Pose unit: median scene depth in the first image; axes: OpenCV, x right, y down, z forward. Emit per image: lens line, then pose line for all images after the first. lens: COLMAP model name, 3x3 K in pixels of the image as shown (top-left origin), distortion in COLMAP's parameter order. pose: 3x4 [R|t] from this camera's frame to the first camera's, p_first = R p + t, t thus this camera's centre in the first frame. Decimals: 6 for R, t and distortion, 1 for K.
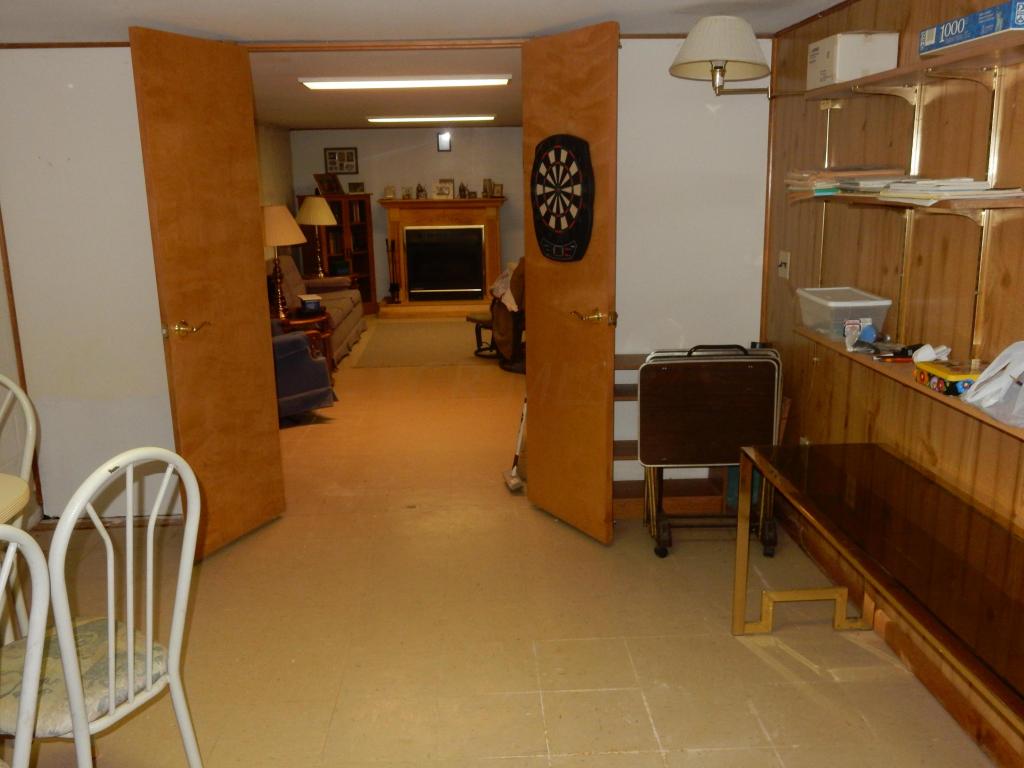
lens RADIAL K [[893.9, 0, 512.0], [0, 893.9, 384.0], [0, 0, 1]] dist [0.005723, 0.001547]
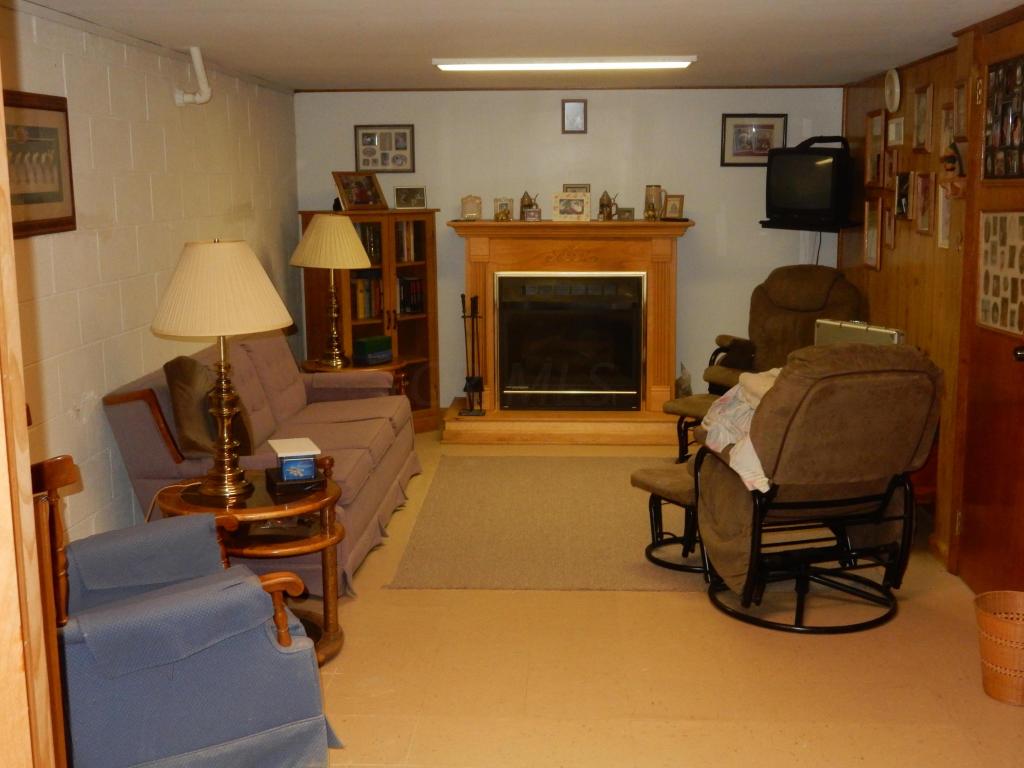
lens RADIAL K [[1276.3, 0, 512.0], [0, 1276.3, 384.0], [0, 0, 1]] dist [0.088480, 0.008018]
pose [[0.995823, 0.026761, -0.087293, -0.043141], [-0.032637, 0.997246, -0.066600, -0.058871], [0.085270, 0.069171, 0.993954, 0.249066]]
